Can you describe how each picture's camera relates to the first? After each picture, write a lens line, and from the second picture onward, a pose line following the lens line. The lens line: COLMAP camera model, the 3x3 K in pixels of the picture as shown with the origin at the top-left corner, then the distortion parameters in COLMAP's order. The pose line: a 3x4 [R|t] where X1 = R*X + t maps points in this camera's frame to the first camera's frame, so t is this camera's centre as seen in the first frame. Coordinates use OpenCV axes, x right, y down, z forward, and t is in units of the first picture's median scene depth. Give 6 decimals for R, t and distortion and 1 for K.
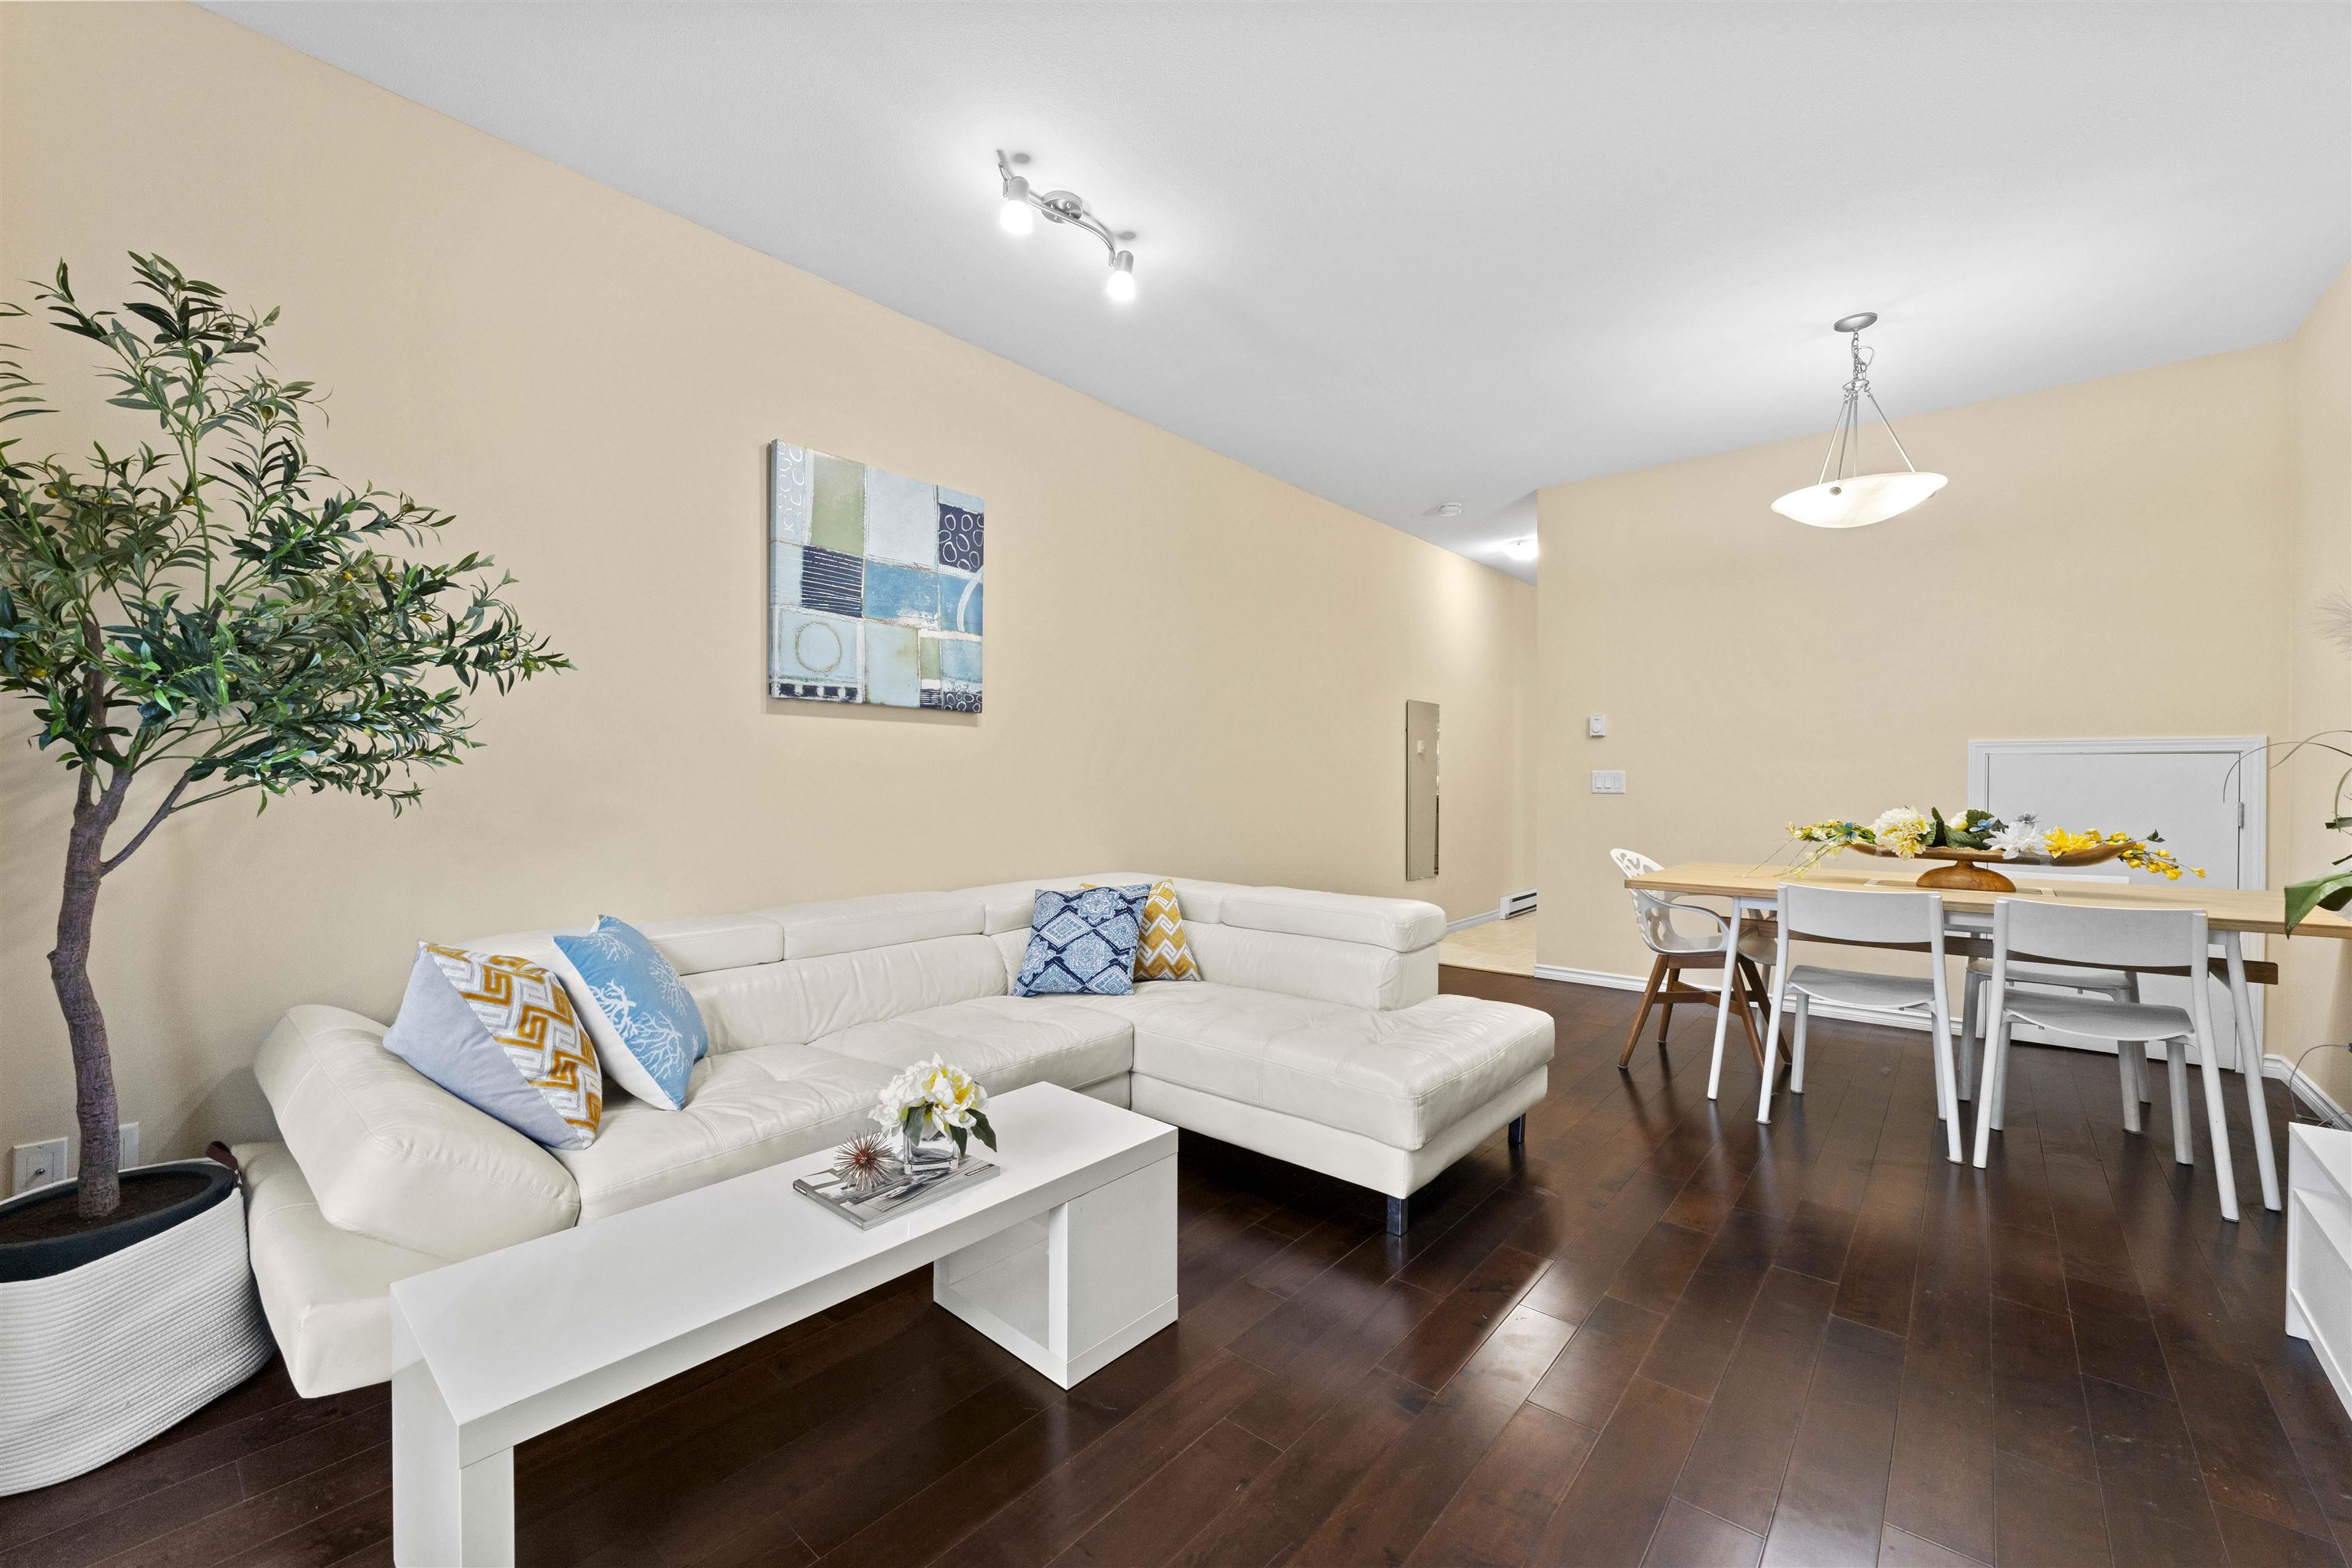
lens RADIAL K [[937.4, 0, 1163.6], [0, 937.4, 779.9], [0, 0, 1]] dist [-0.000716, -0.001398]
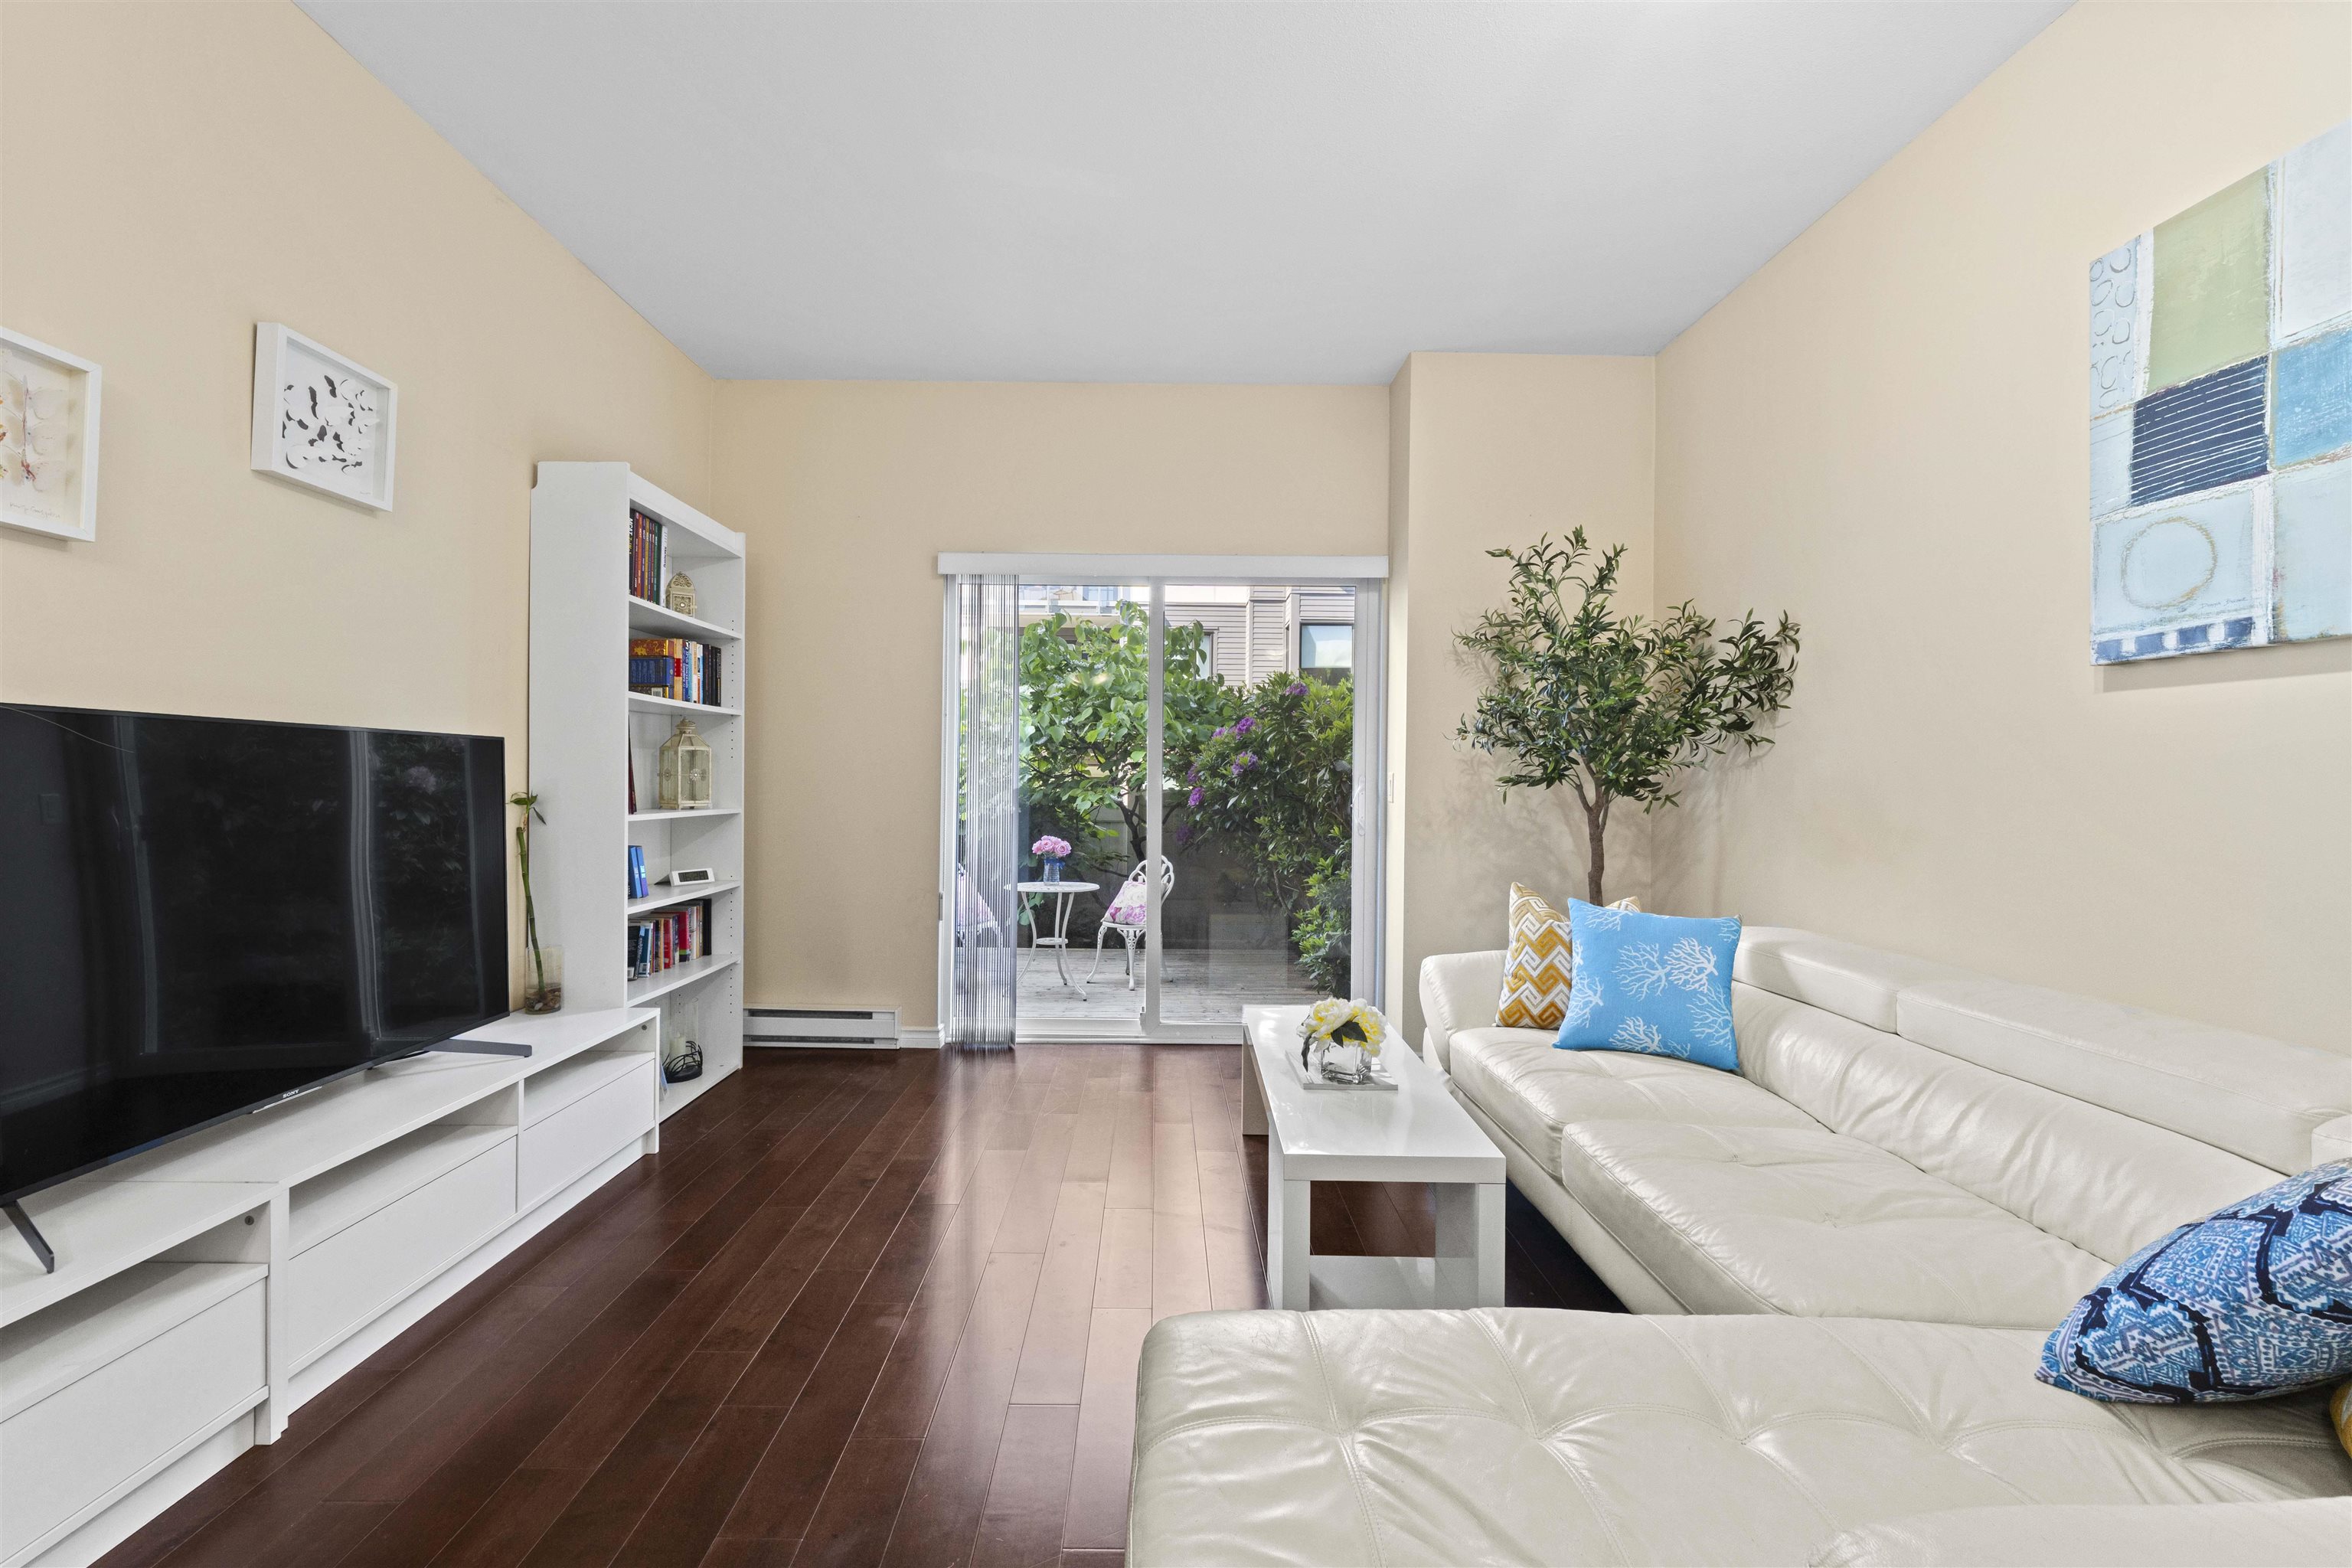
lens RADIAL K [[937.4, 0, 1164.2], [0, 937.4, 776.2], [0, 0, 1]] dist [-0.000716, -0.001398]
pose [[-0.750785, -0.015745, -0.660359, 0.434988], [-0.016404, 0.999852, -0.005190, 0.000245], [0.660343, 0.006936, -0.750932, 0.966418]]
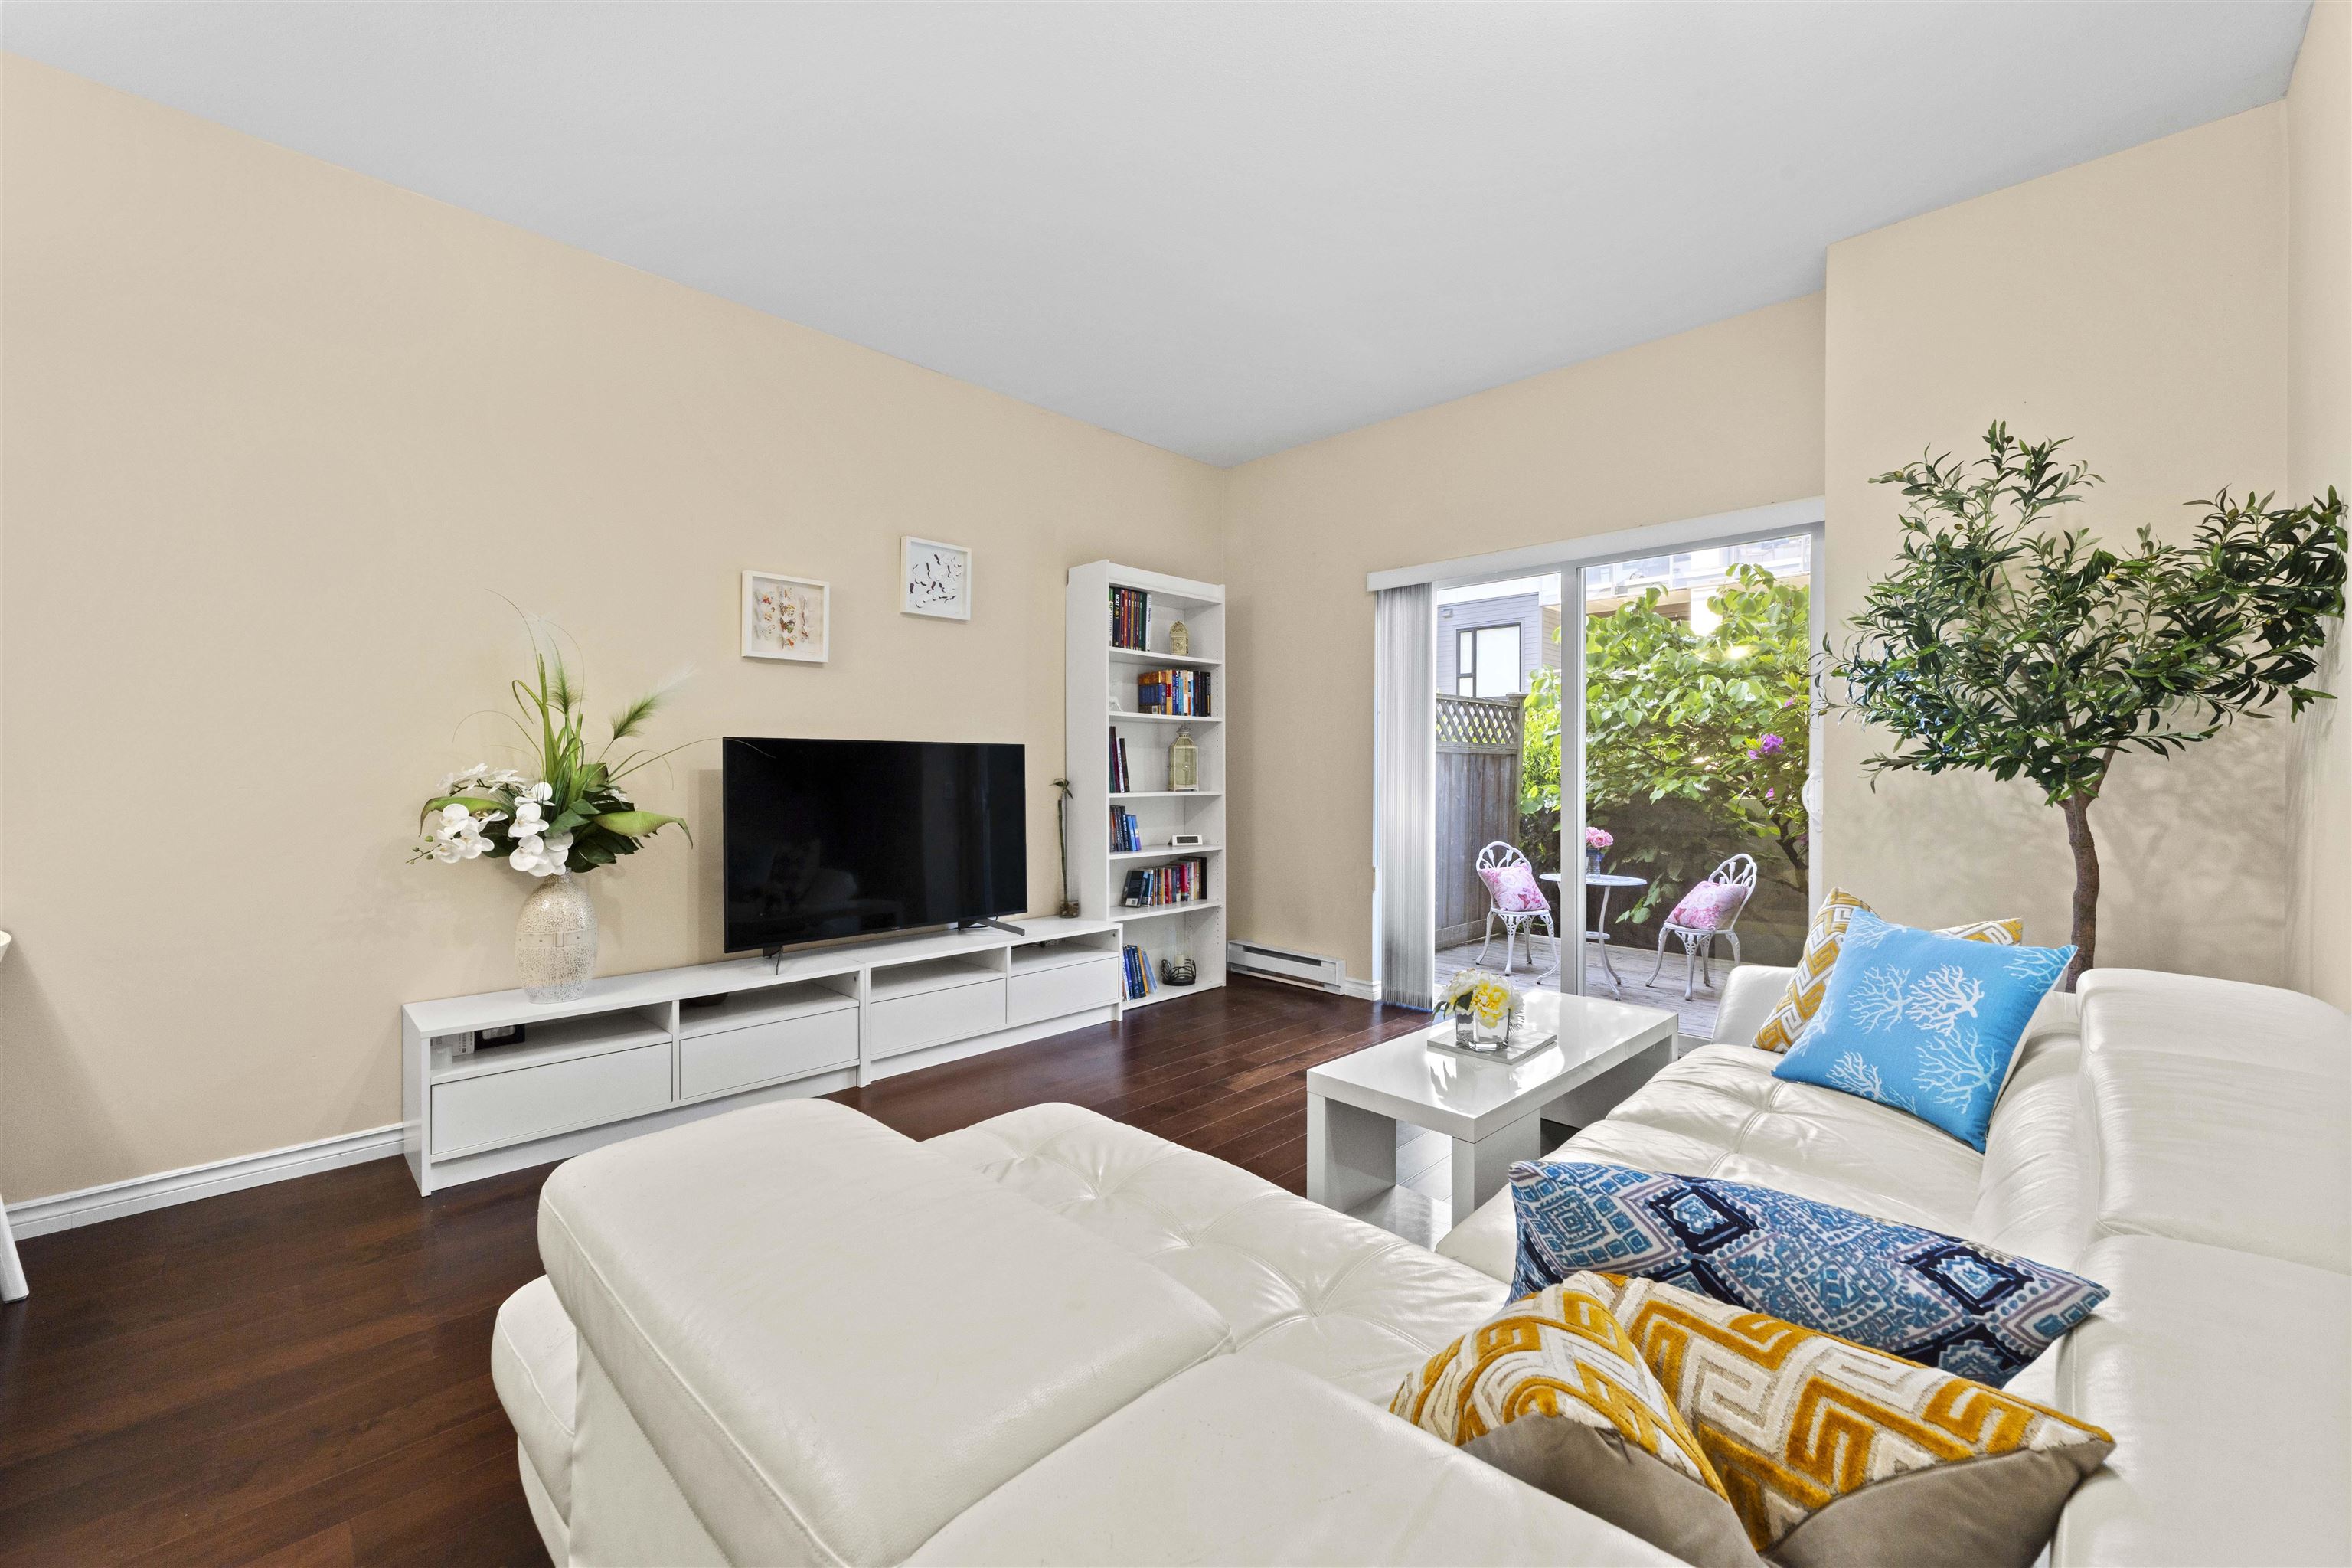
lens RADIAL K [[937.4, 0, 1163.4], [0, 937.4, 772.3], [0, 0, 1]] dist [-0.000716, -0.001398]
pose [[-0.997577, -0.007205, 0.069194, 0.068667], [-0.006653, 0.999944, 0.008203, -0.001050], [-0.069249, 0.007723, -0.997570, 1.283046]]
